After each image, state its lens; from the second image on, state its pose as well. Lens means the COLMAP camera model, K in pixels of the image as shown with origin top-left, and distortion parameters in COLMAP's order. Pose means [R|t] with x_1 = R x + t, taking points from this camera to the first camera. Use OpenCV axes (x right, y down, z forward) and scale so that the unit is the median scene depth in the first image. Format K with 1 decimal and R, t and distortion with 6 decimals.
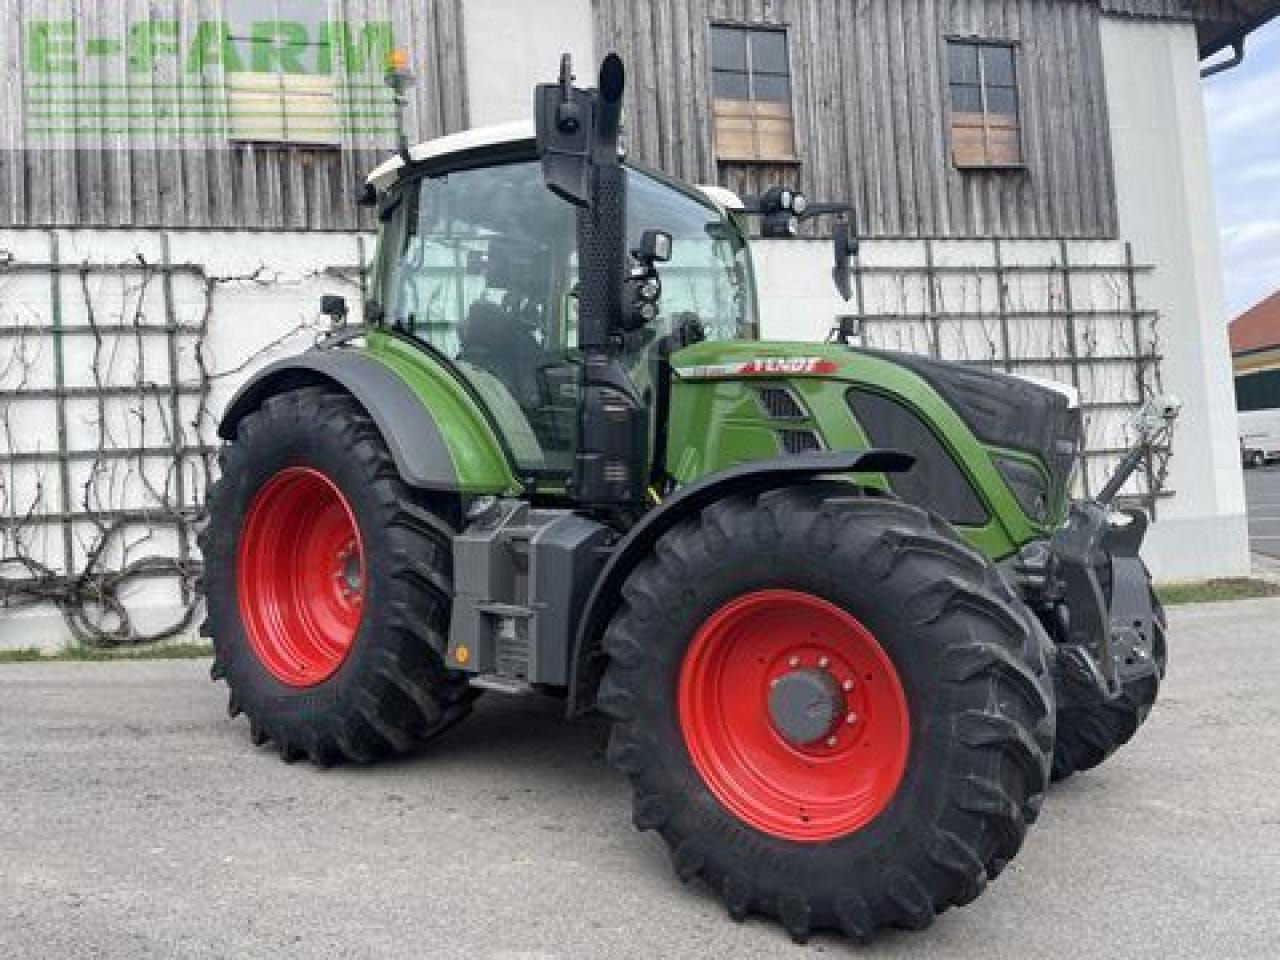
lens RADIAL K [[922.1, 0, 640.0], [0, 922.1, 480.0], [0, 0, 1]] dist [0.061408, -0.075173]
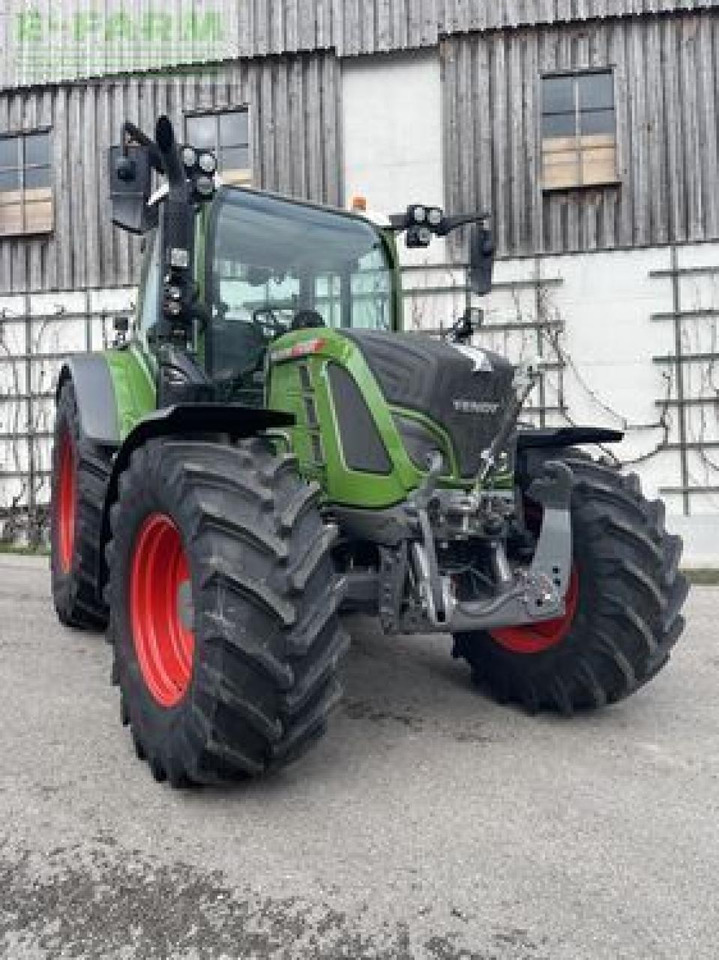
lens RADIAL K [[685.3, 0, 340.4], [0, 685.3, 487.8], [0, 0, 1]] dist [0.081521, -0.099980]
pose [[0.921707, 0.034061, -0.386390, 0.203432], [-0.019993, 0.998985, 0.040371, 0.010171], [0.387372, -0.029485, 0.921452, 0.054545]]
